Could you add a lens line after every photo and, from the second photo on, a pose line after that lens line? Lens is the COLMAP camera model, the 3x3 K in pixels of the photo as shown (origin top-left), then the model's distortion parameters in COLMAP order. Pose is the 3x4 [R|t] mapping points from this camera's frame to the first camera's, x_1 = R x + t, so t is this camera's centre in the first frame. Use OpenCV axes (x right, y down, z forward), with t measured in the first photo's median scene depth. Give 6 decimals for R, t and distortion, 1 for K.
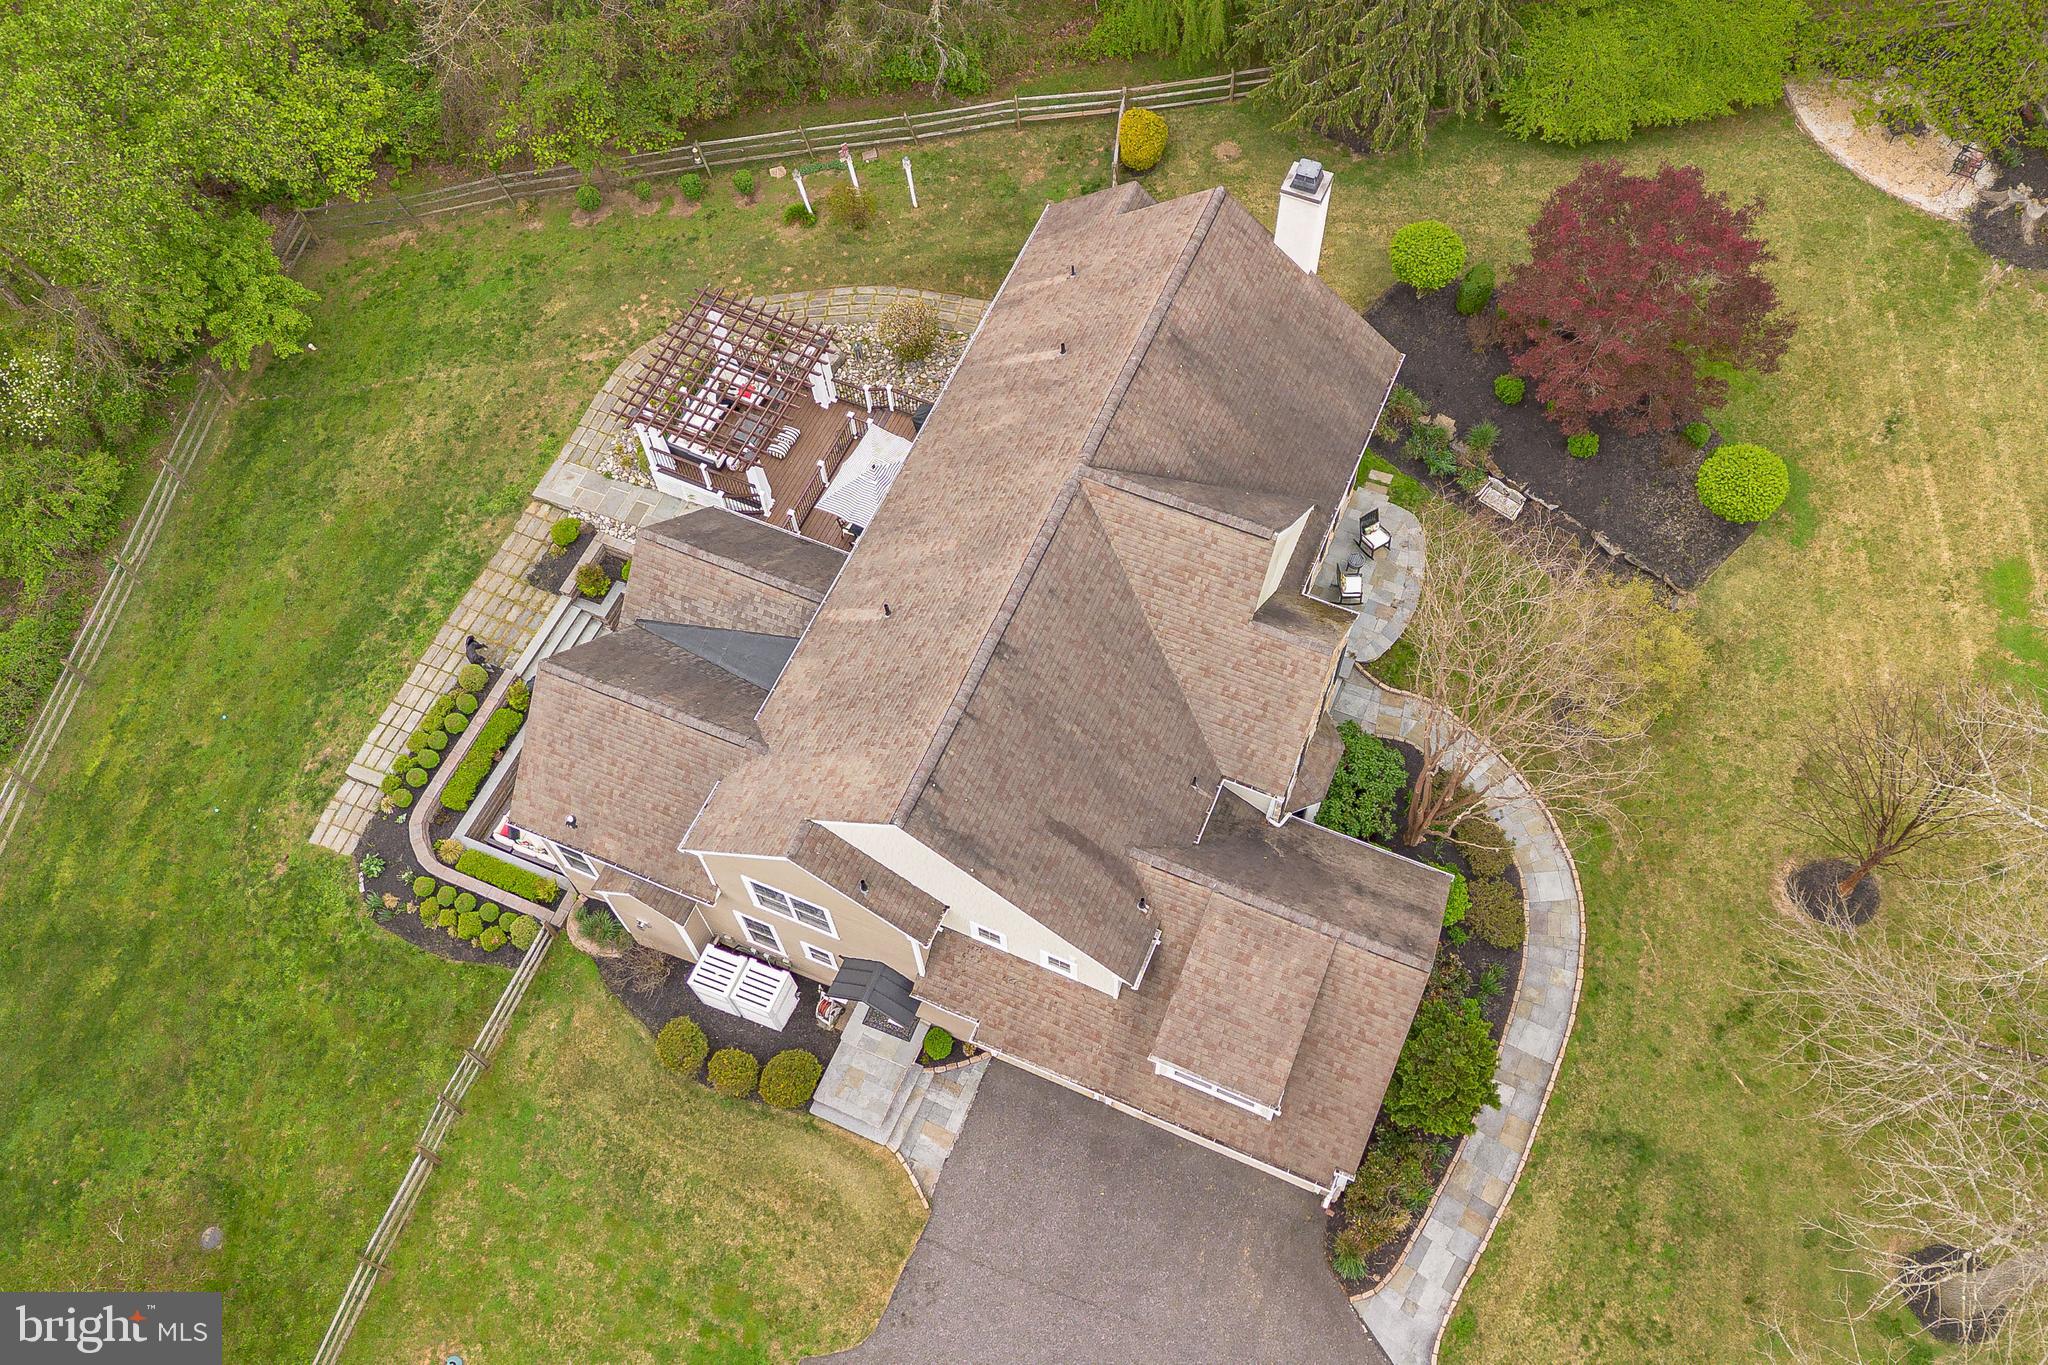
lens RADIAL K [[1723.7, 0, 1087.8], [0, 1723.7, 678.0], [0, 0, 1]] dist [0.084752, -0.071192]
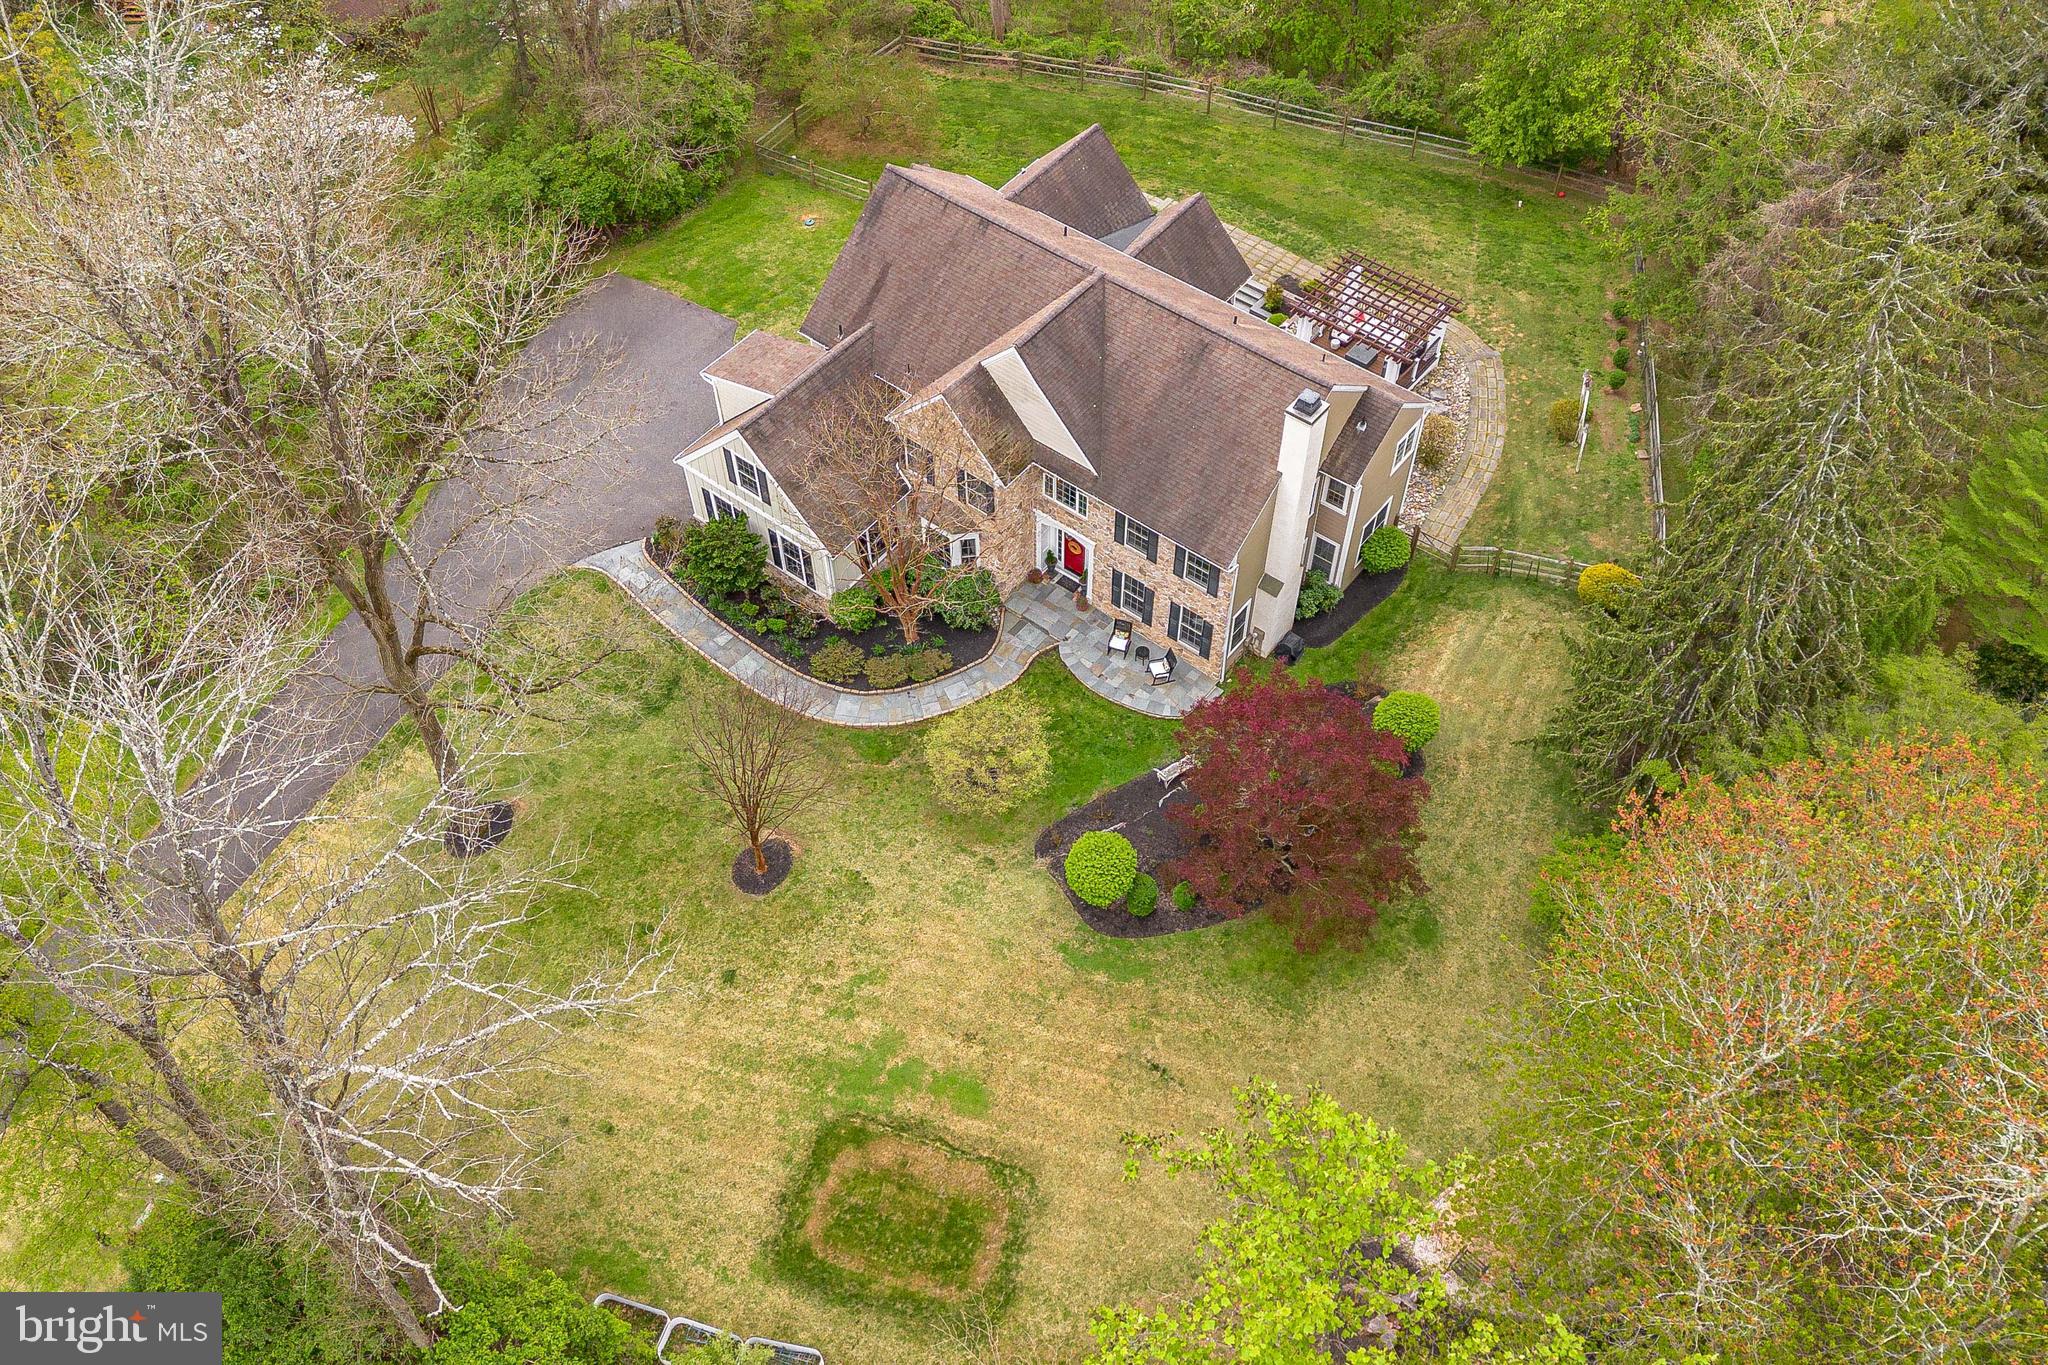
lens RADIAL K [[1723.7, 0, 1026.2], [0, 1723.7, 679.5], [0, 0, 1]] dist [0.084752, -0.071192]
pose [[-0.267100, 0.767073, -0.583315, 0.912957], [-0.842226, 0.108341, 0.528126, -0.647445], [0.468309, 0.632345, 0.617111, 0.215280]]
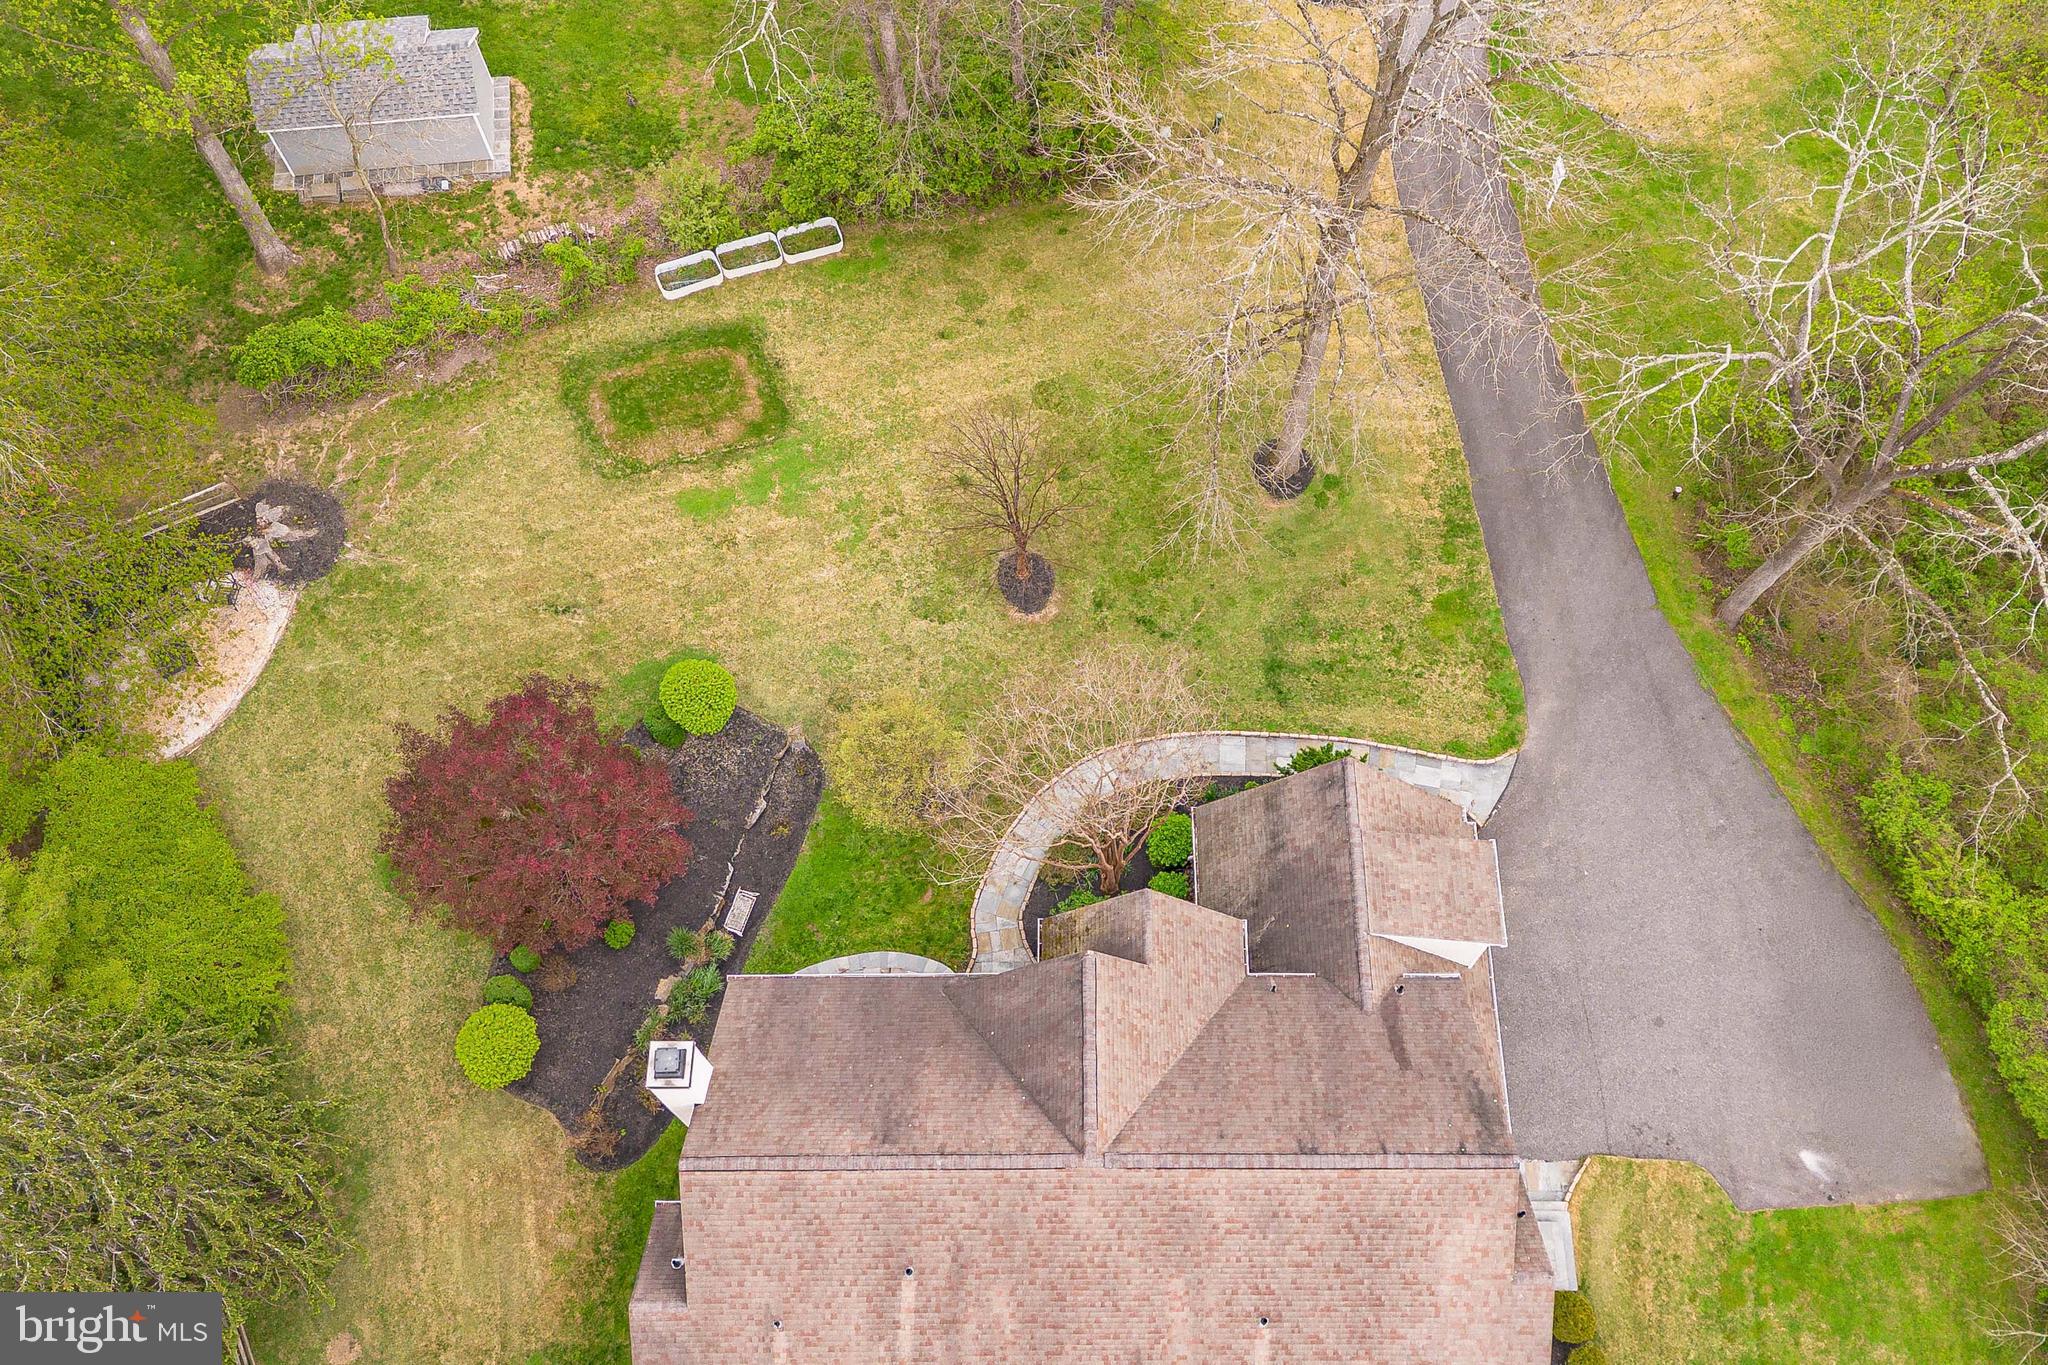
lens RADIAL K [[1723.7, 0, 1071.8], [0, 1723.7, 738.7], [0, 0, 1]] dist [0.084752, -0.071192]
pose [[-0.390969, -0.843258, 0.368861, -0.129153], [0.807609, -0.122071, 0.576945, -0.532071], [-0.441486, 0.523463, 0.728750, 0.126182]]
